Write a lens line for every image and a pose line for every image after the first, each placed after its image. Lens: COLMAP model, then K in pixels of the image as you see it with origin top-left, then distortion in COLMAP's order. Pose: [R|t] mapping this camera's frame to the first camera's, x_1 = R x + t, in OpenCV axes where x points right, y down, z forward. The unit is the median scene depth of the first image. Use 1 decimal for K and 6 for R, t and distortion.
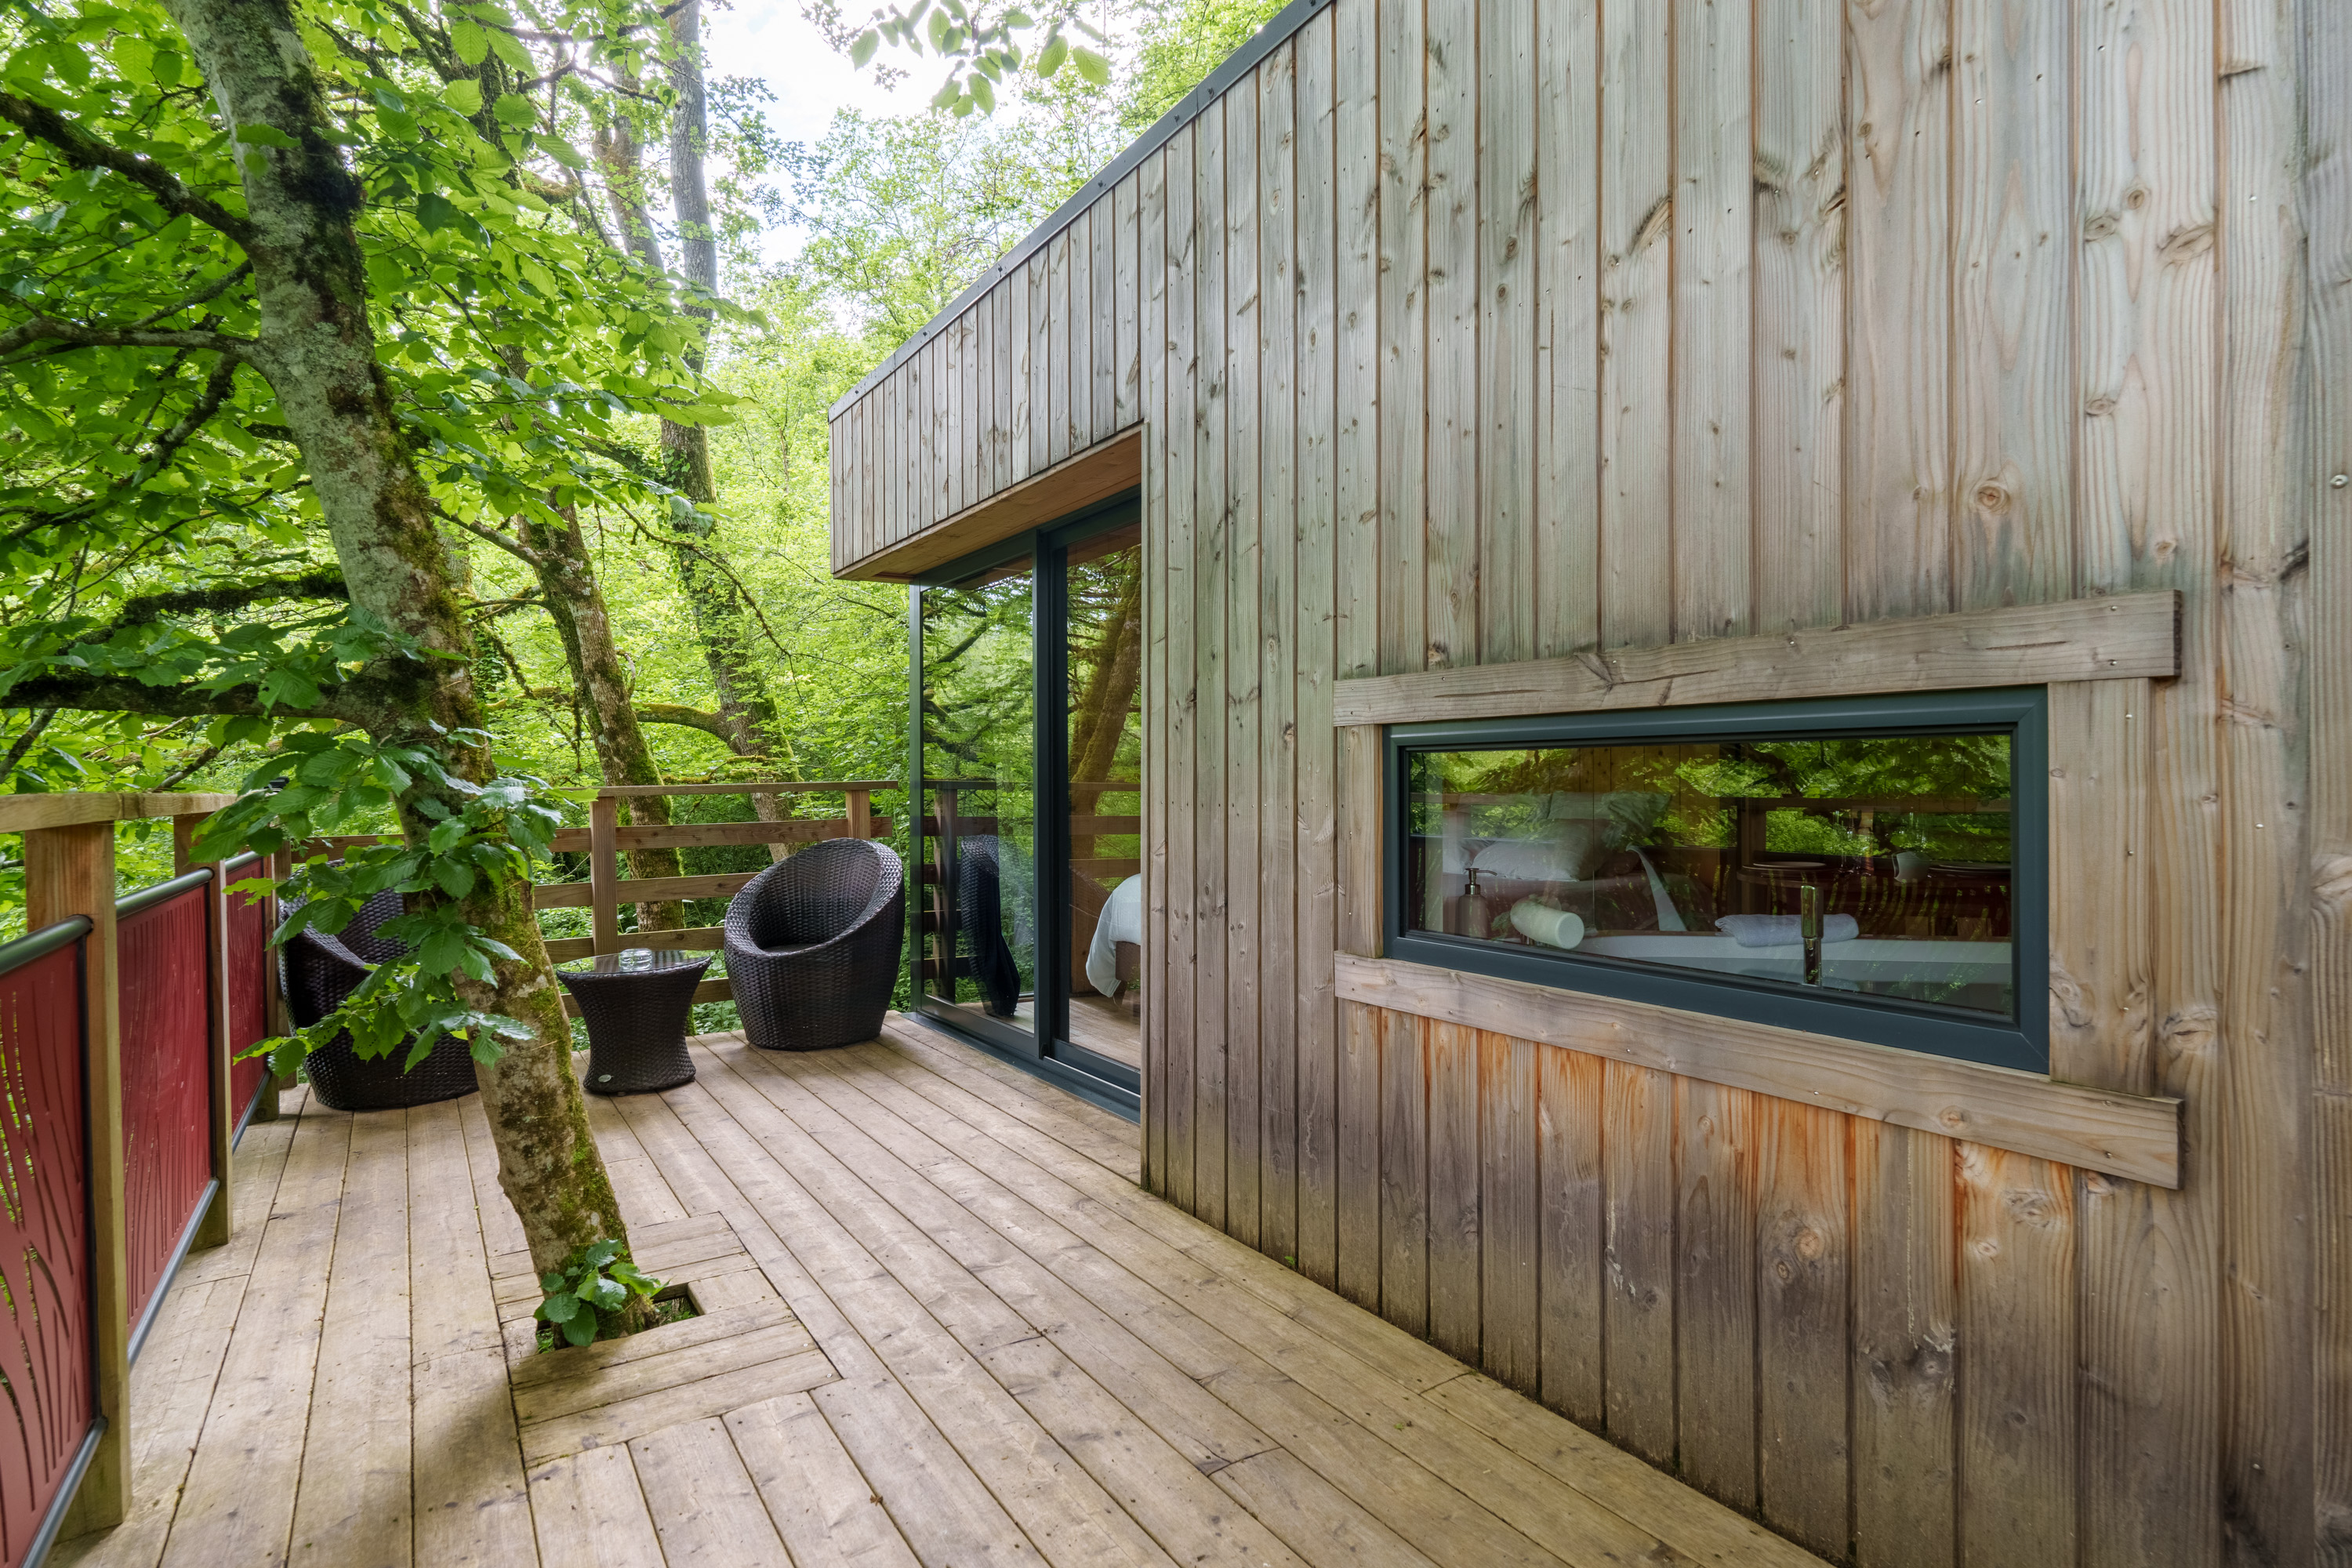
lens RADIAL K [[1258.0, 0, 1176.0], [0, 1258.0, 784.0], [0, 0, 1]] dist [0.001852, 0.000230]
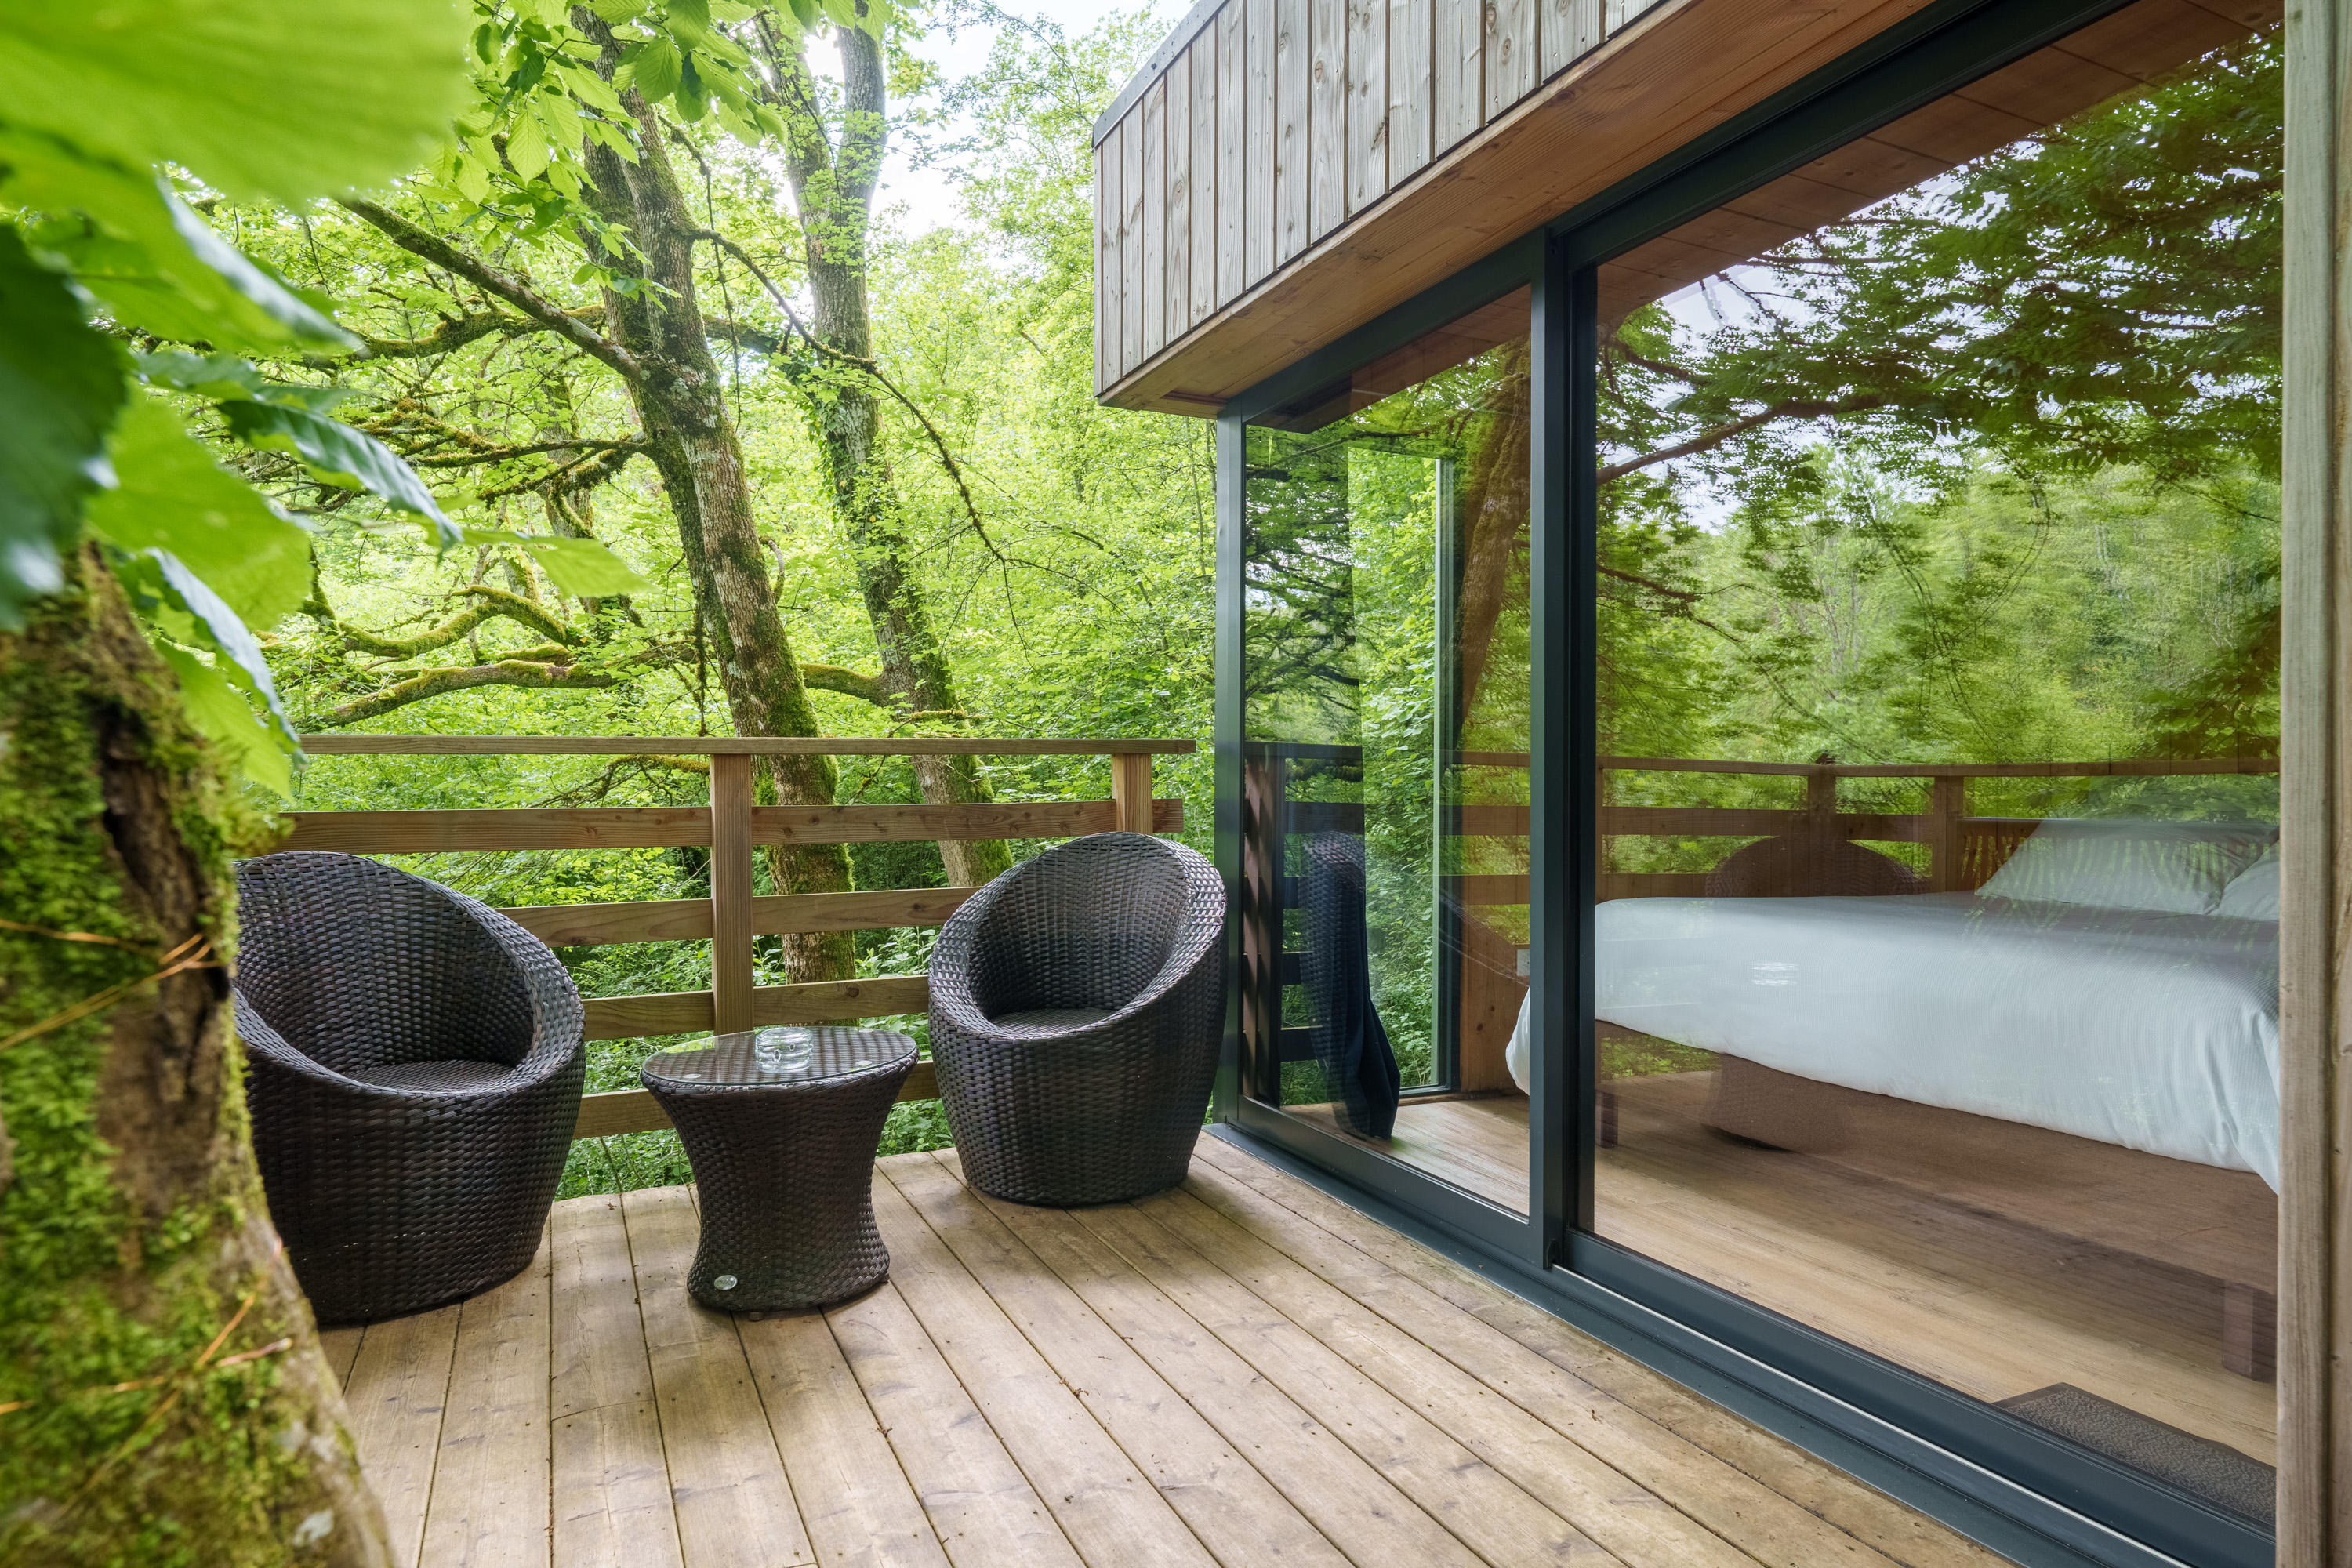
lens RADIAL K [[1371.5, 0, 1176.0], [0, 1371.5, 784.0], [0, 0, 1]] dist [0.001231, -0.000194]
pose [[0.992619, 0.010423, -0.120825, -0.162189], [-0.010752, 0.999940, -0.002071, 0.021991], [0.120796, 0.003354, 0.992672, 0.367846]]
